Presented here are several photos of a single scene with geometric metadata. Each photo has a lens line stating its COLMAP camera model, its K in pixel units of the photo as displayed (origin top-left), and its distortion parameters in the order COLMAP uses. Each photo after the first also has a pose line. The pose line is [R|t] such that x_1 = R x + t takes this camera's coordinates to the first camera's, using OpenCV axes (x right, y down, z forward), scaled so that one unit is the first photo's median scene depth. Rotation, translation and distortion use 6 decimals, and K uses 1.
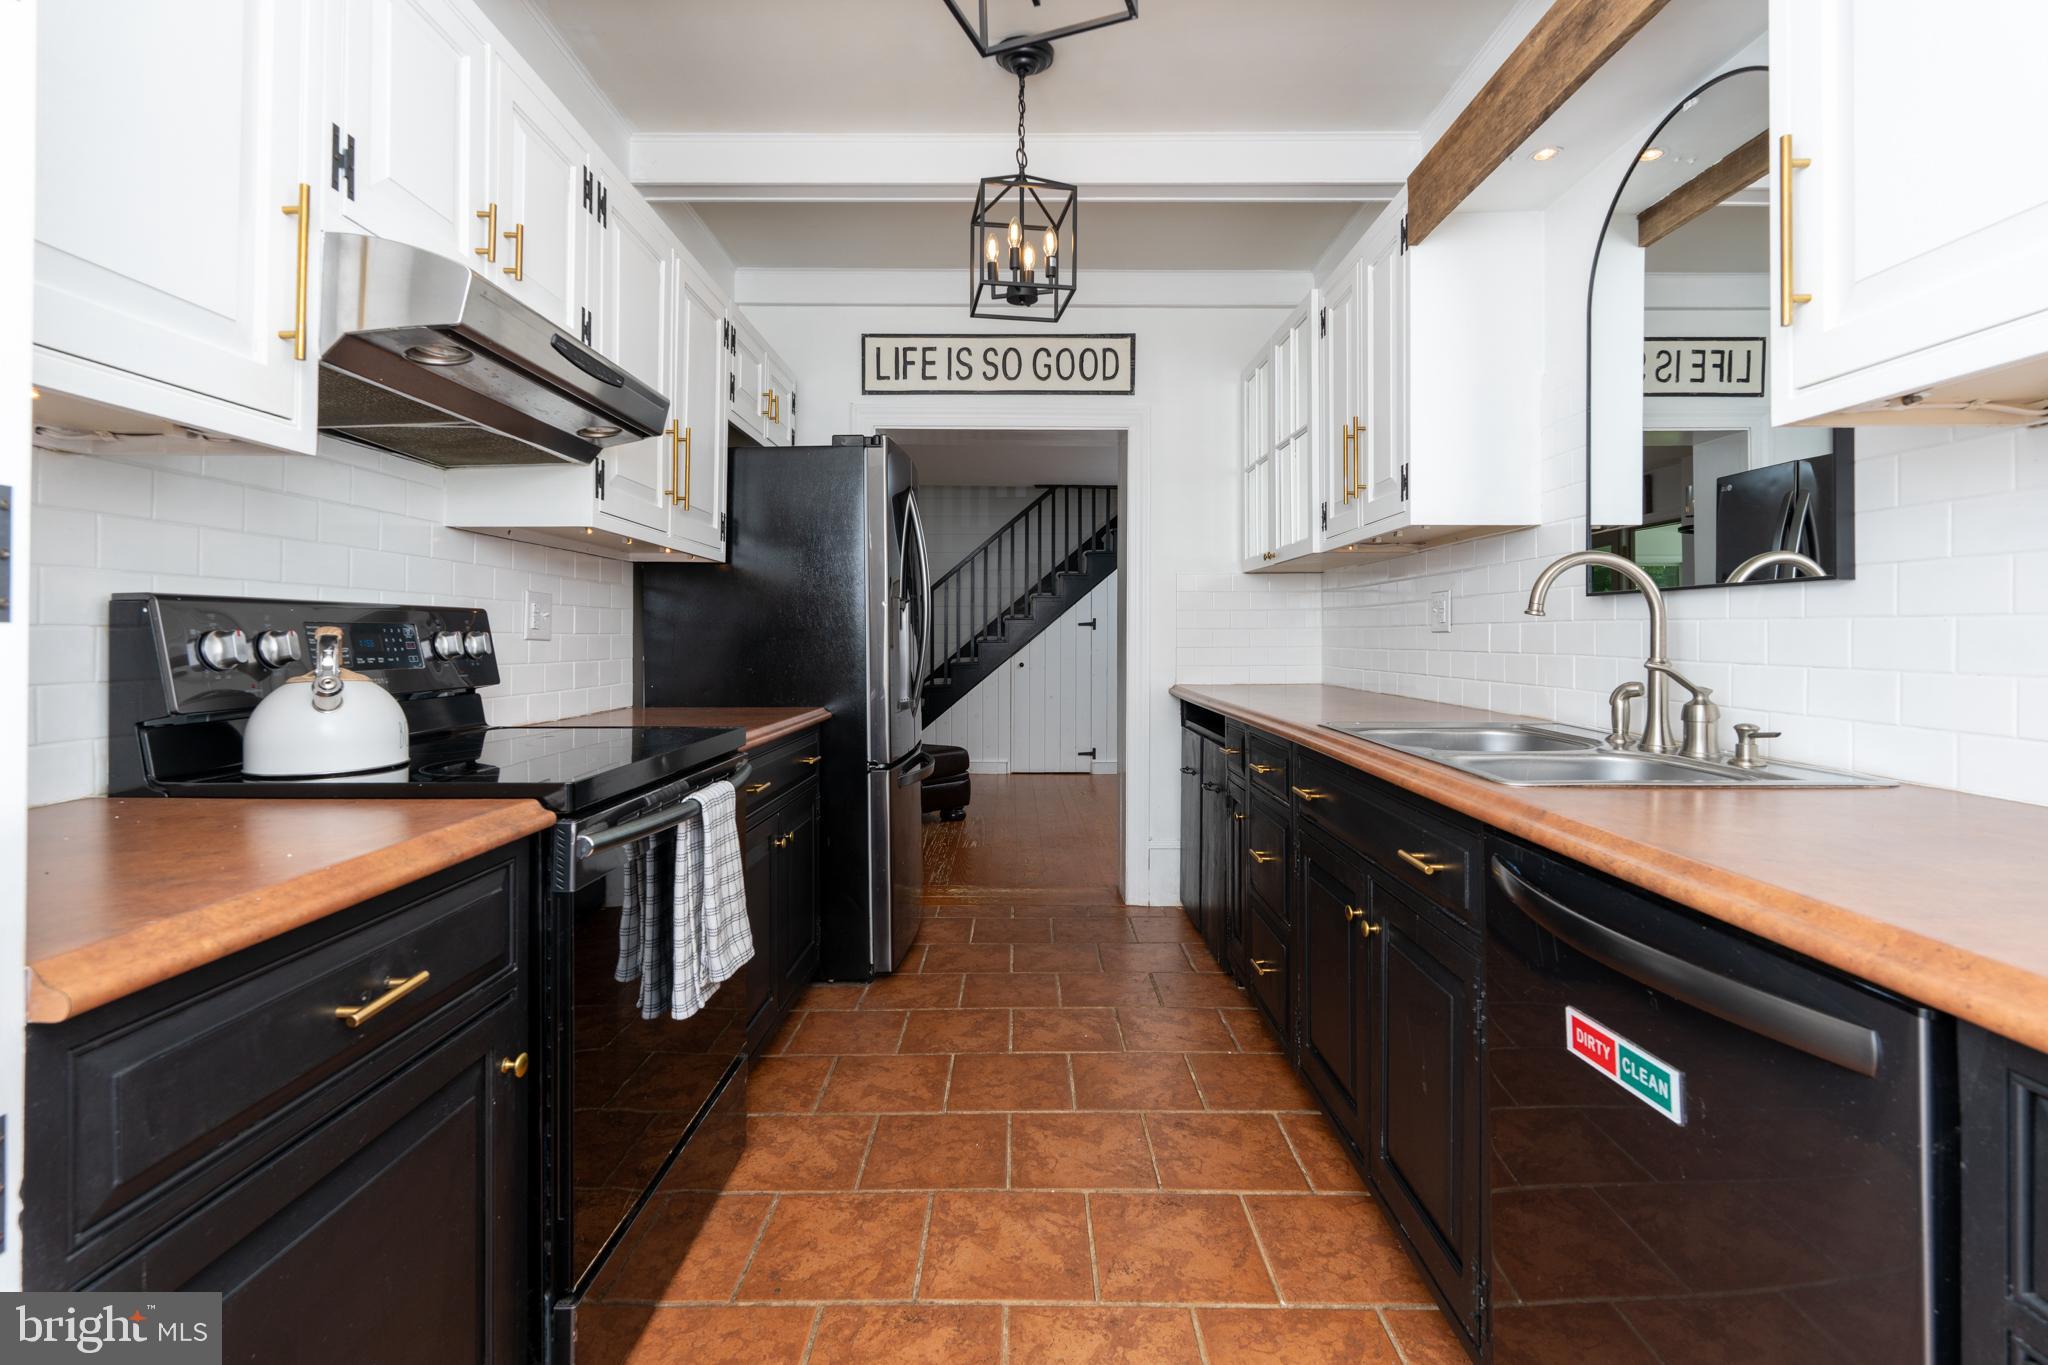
lens RADIAL K [[928.5, 0, 1020.3], [0, 928.5, 652.9], [0, 0, 1]] dist [-0.000010, -0.000255]
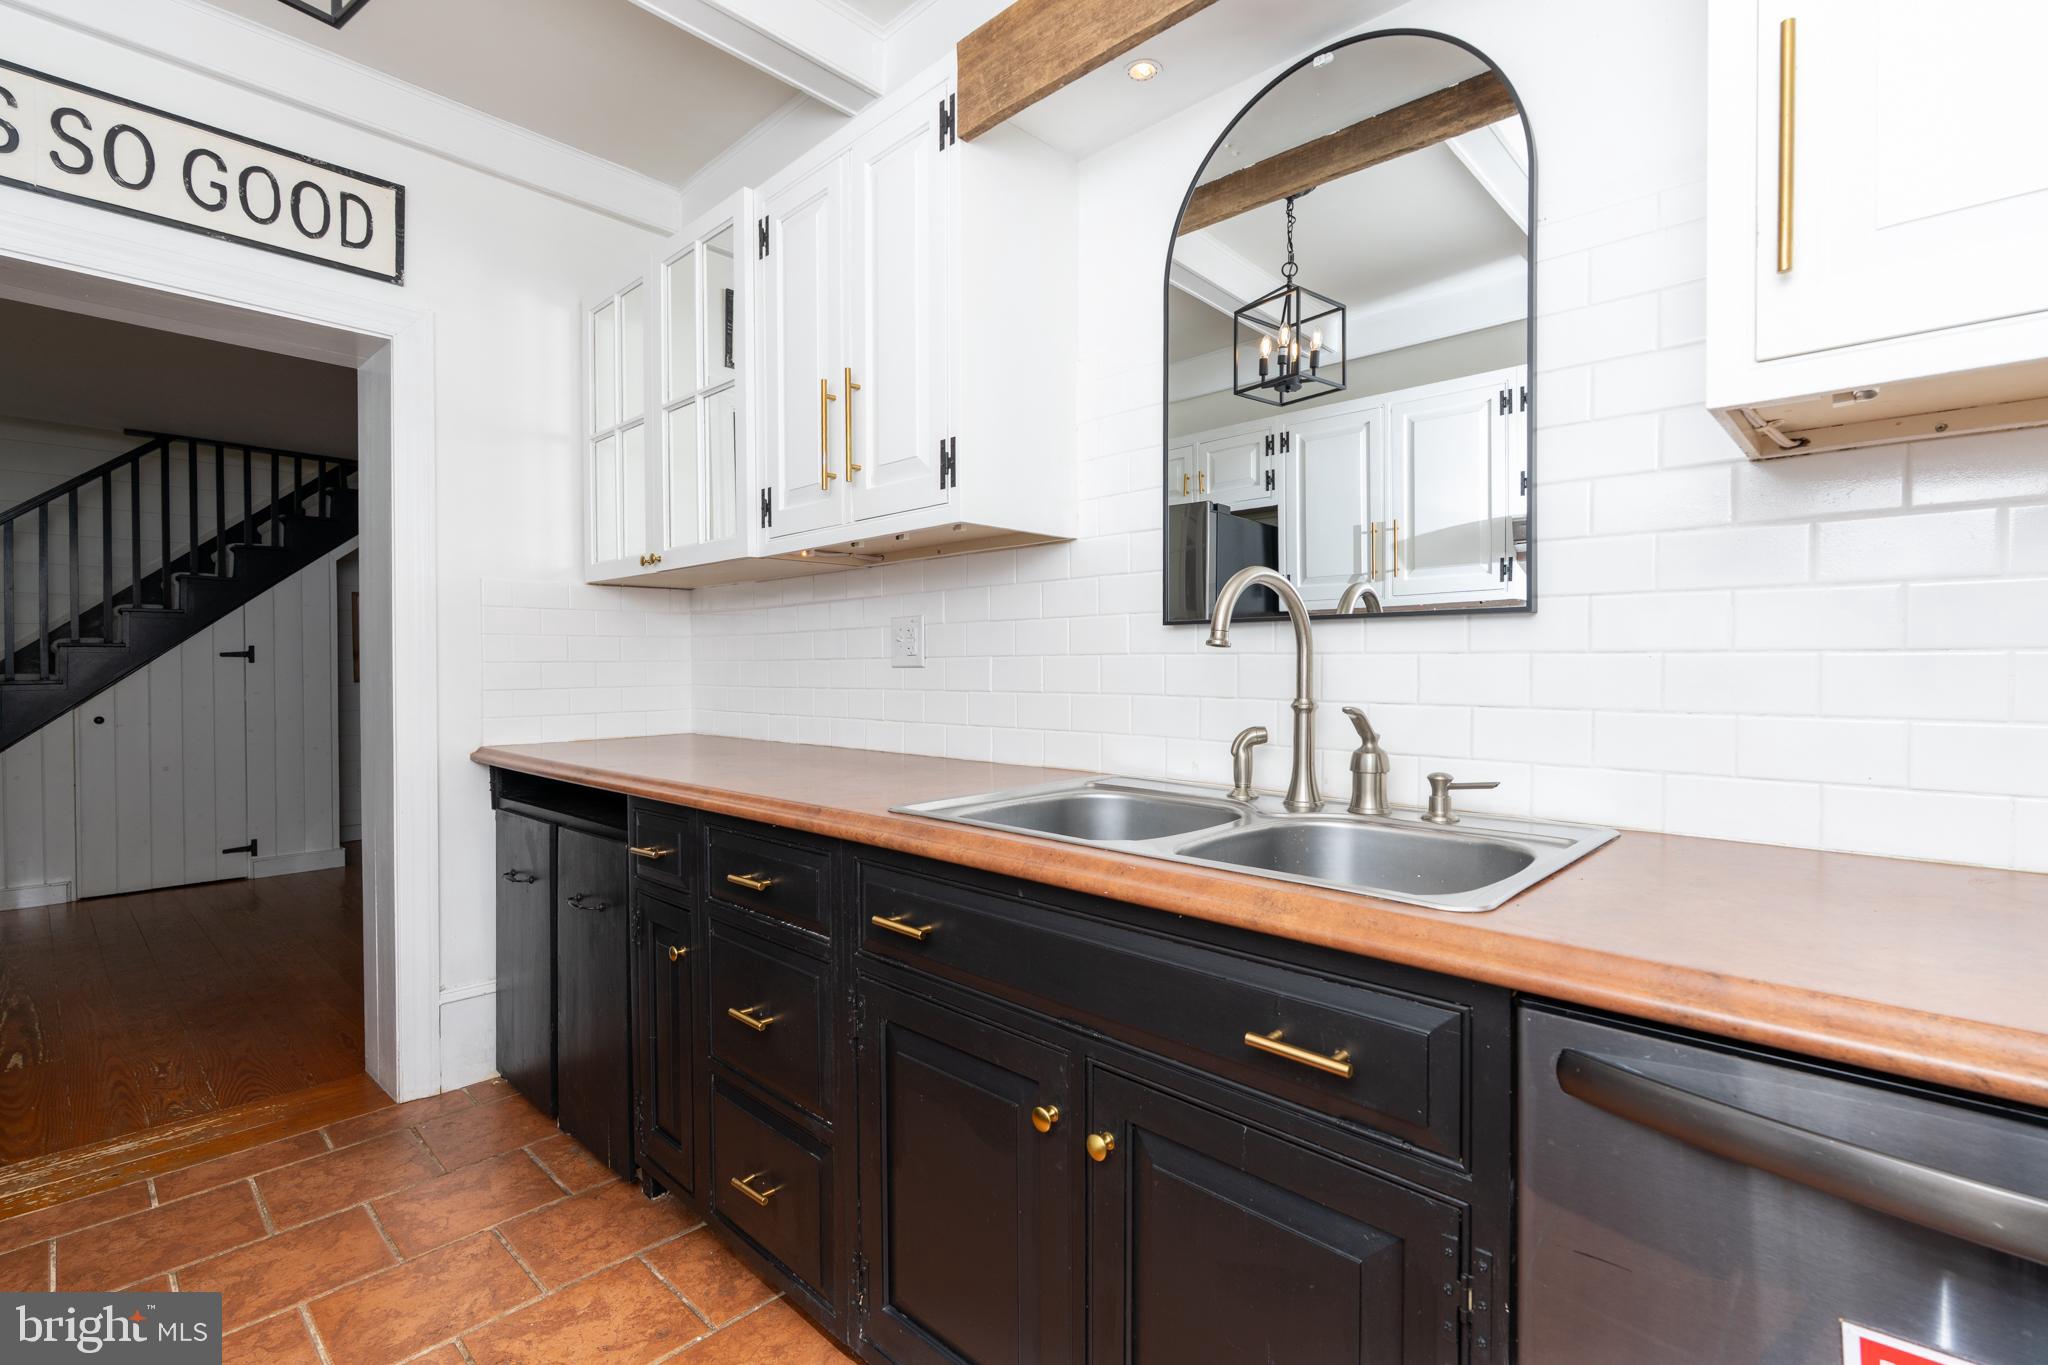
lens RADIAL K [[928.3, 0, 1031.0], [0, 928.3, 687.4], [0, 0, 1]] dist [-0.001101, -0.000672]
pose [[0.684425, -0.015903, 0.728910, -0.046984], [0.015056, 0.999857, 0.007677, -0.006948], [-0.728928, 0.005720, 0.684566, 0.271298]]
